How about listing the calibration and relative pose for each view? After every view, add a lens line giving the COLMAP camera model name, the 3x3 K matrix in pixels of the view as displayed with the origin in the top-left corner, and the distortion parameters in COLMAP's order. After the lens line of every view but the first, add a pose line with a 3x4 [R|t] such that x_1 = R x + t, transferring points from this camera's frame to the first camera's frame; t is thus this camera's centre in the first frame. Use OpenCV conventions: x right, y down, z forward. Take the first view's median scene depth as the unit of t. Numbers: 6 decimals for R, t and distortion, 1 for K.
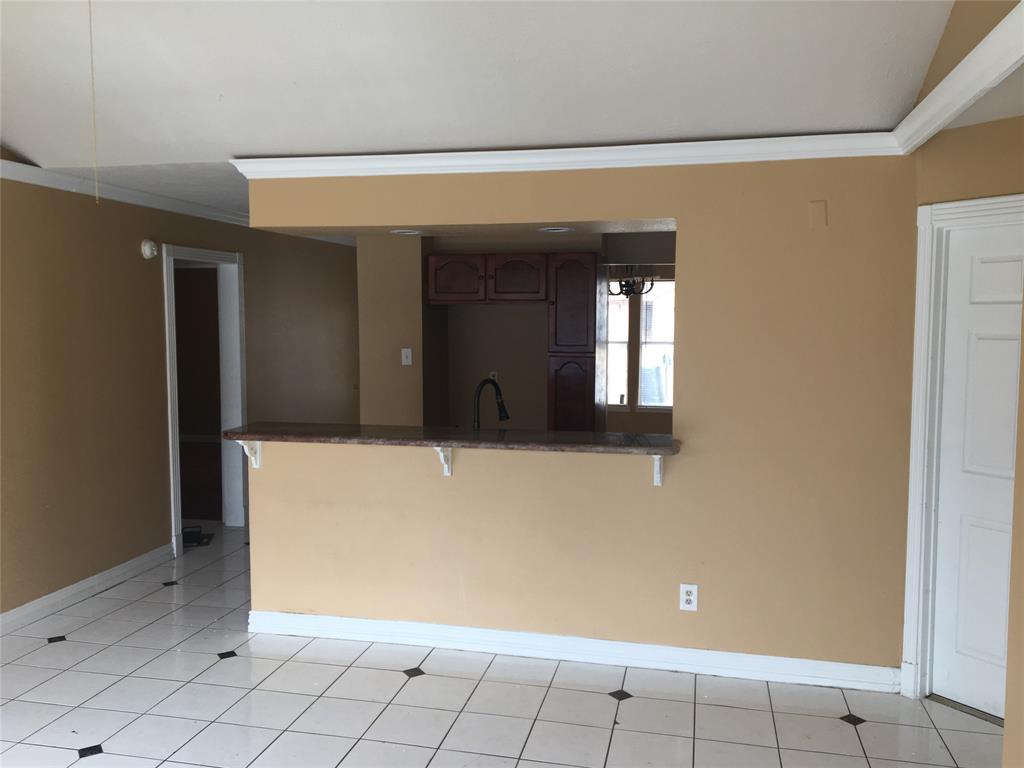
lens RADIAL K [[858.8, 0, 519.4], [0, 858.8, 387.2], [0, 0, 1]] dist [0.034829, -0.016411]
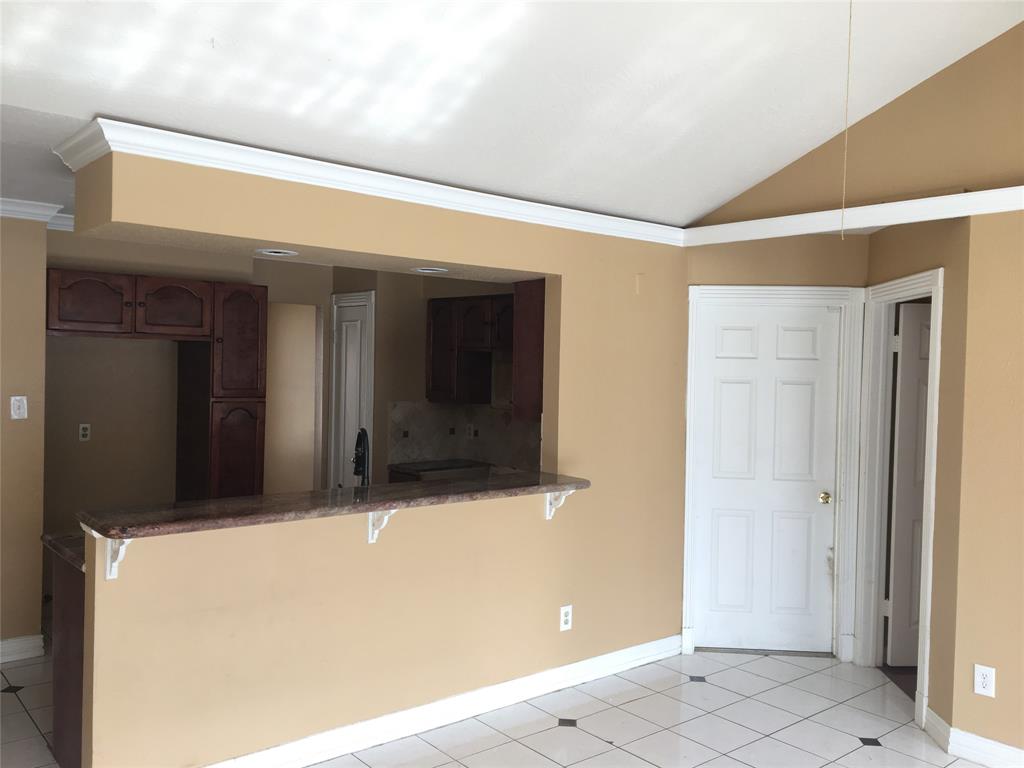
lens RADIAL K [[858.8, 0, 520.8], [0, 858.8, 379.1], [0, 0, 1]] dist [0.034829, -0.016411]
pose [[0.602169, -0.001475, 0.798367, -0.705210], [0.044418, 0.998511, -0.031658, -0.027465], [-0.797132, 0.054525, 0.601338, 0.366276]]
